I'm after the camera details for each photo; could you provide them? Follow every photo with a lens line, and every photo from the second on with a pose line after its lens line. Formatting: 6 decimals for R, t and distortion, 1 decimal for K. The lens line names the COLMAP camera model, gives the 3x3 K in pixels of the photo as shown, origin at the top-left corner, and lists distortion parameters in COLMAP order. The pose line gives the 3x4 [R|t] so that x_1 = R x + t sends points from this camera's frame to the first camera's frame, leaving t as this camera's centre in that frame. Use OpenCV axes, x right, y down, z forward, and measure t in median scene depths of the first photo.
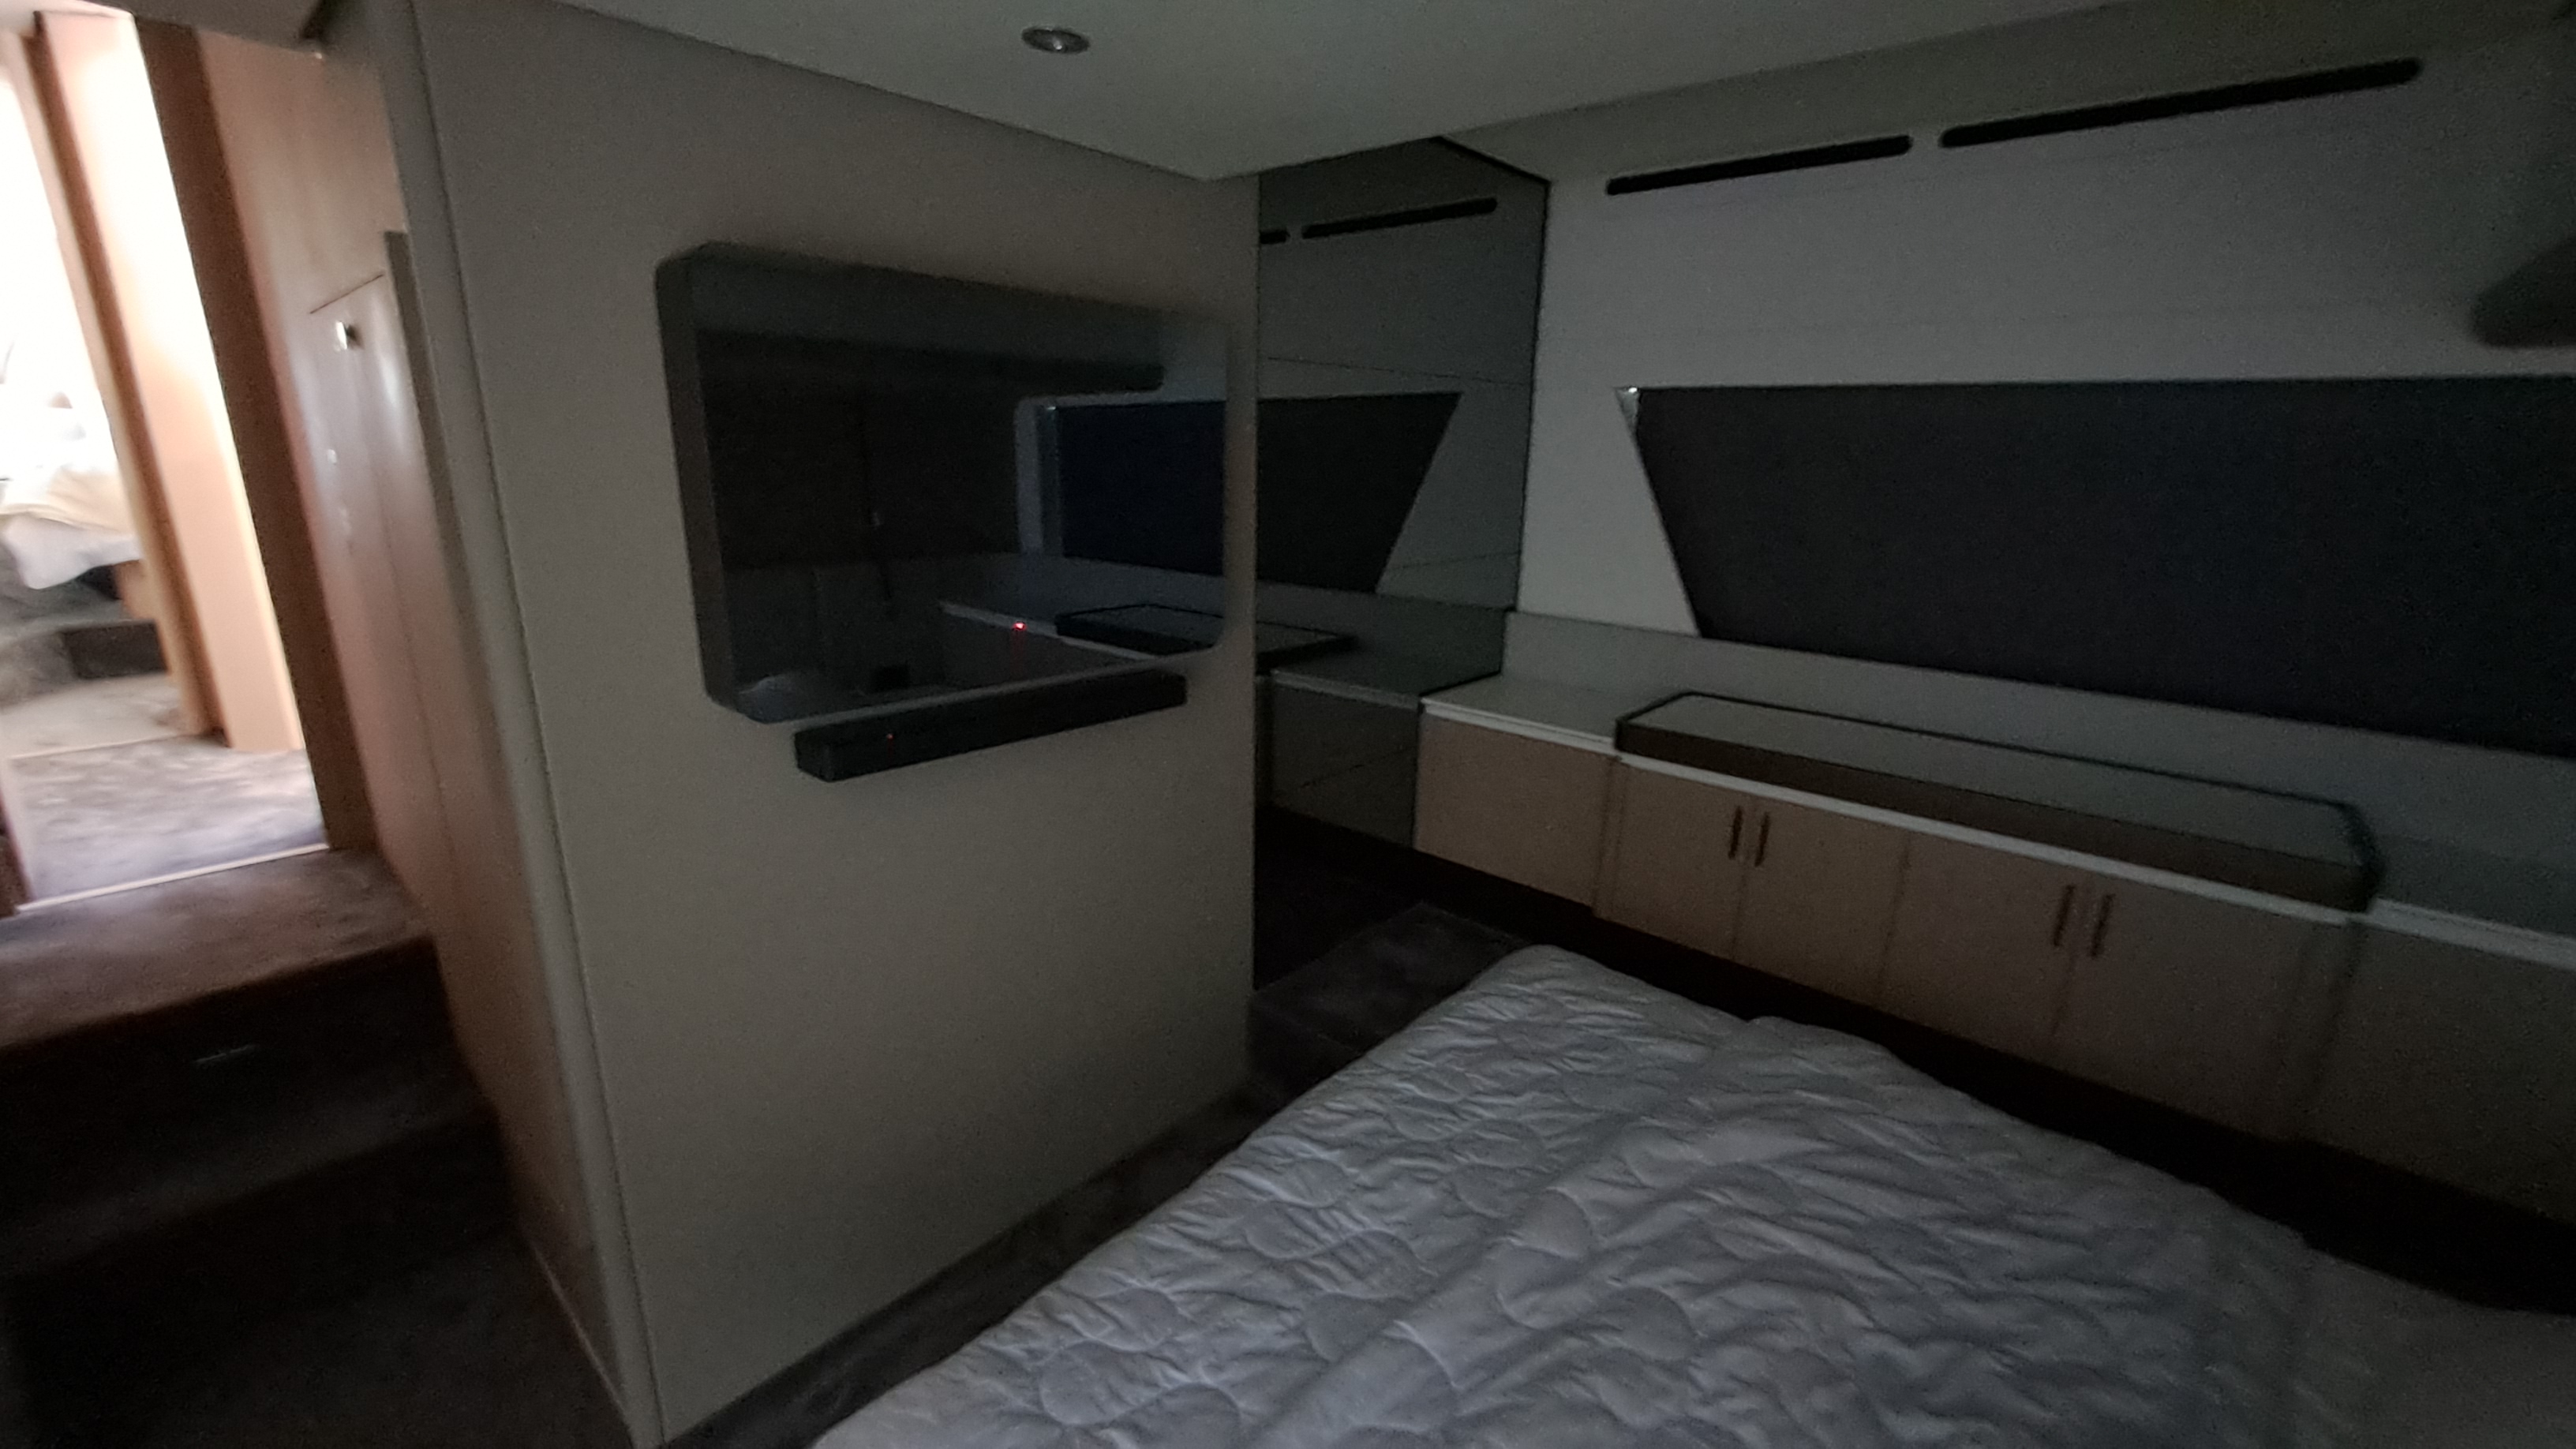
lens RADIAL K [[1028.7, 0, 1290.7], [0, 1028.7, 737.8], [0, 0, 1]] dist [0.001071, 0.000078]
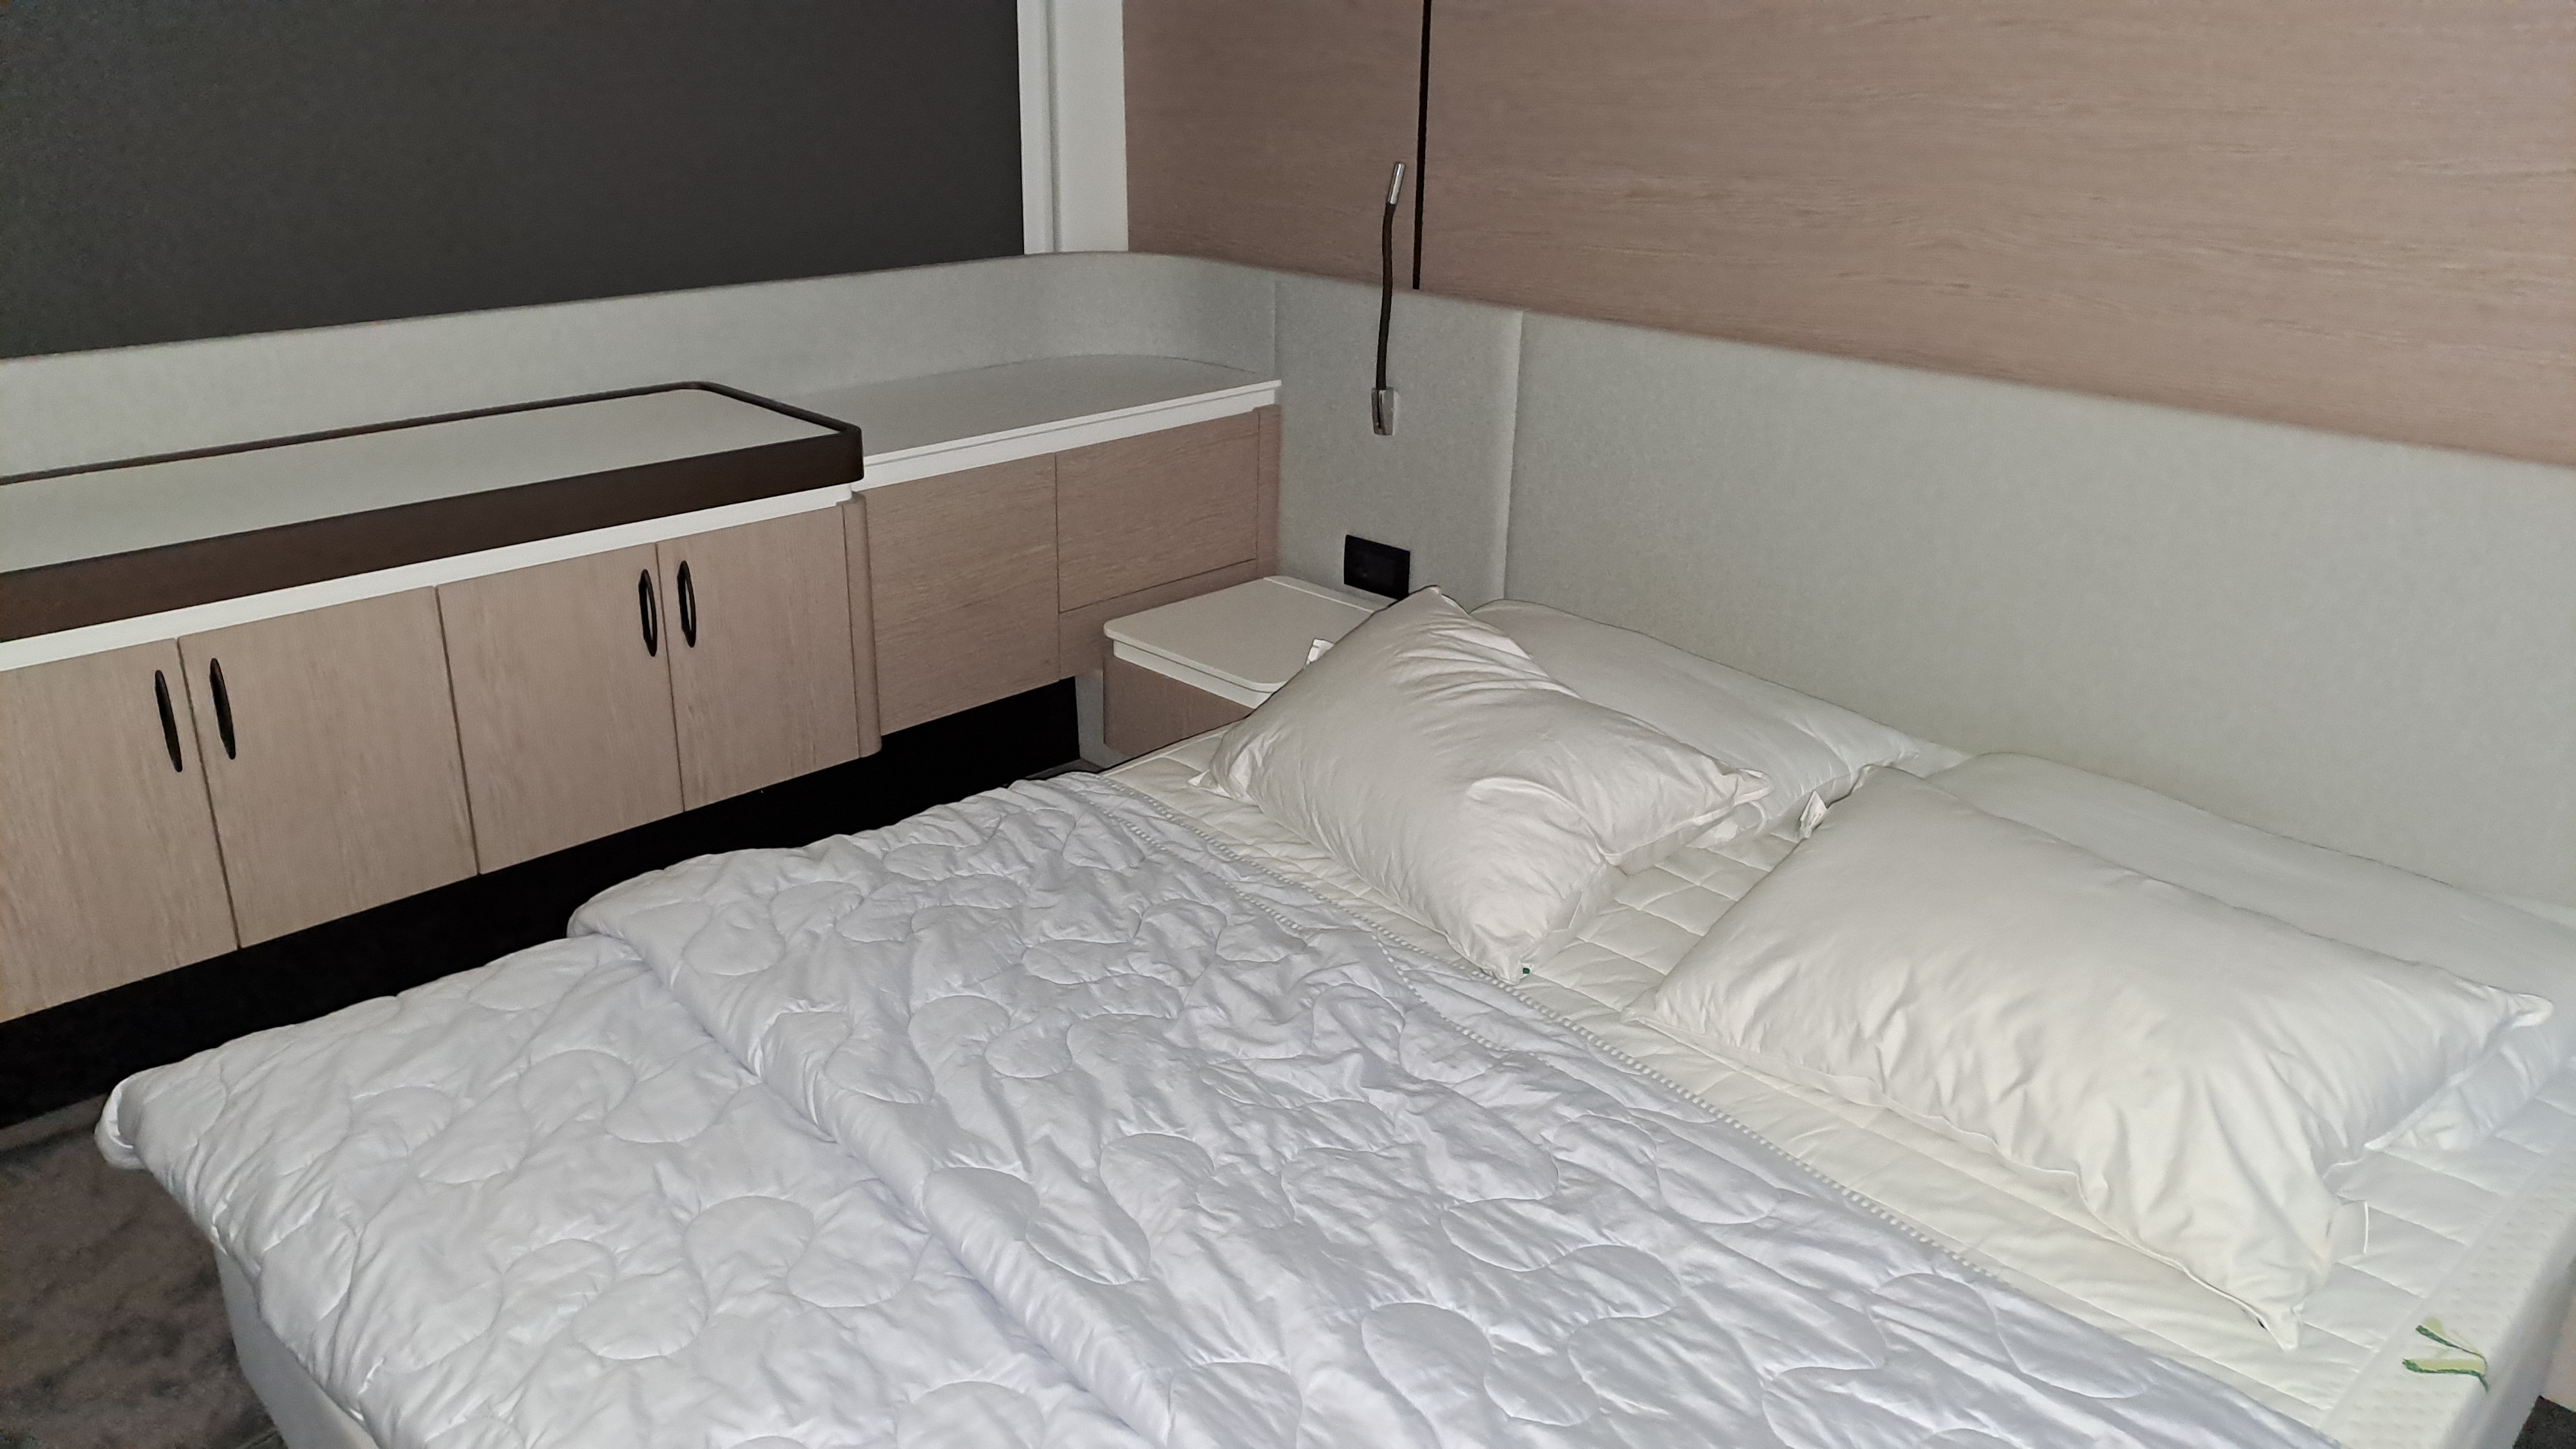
lens RADIAL K [[1920.9, 0, 1288.0], [0, 1920.9, 724.5], [0, 0, 1]] dist [0.000053, -0.000174]
pose [[0.044833, -0.387553, 0.920756, -0.591087], [0.252184, 0.896223, 0.364948, -0.159551], [-0.966640, 0.215838, 0.137915, 0.442515]]
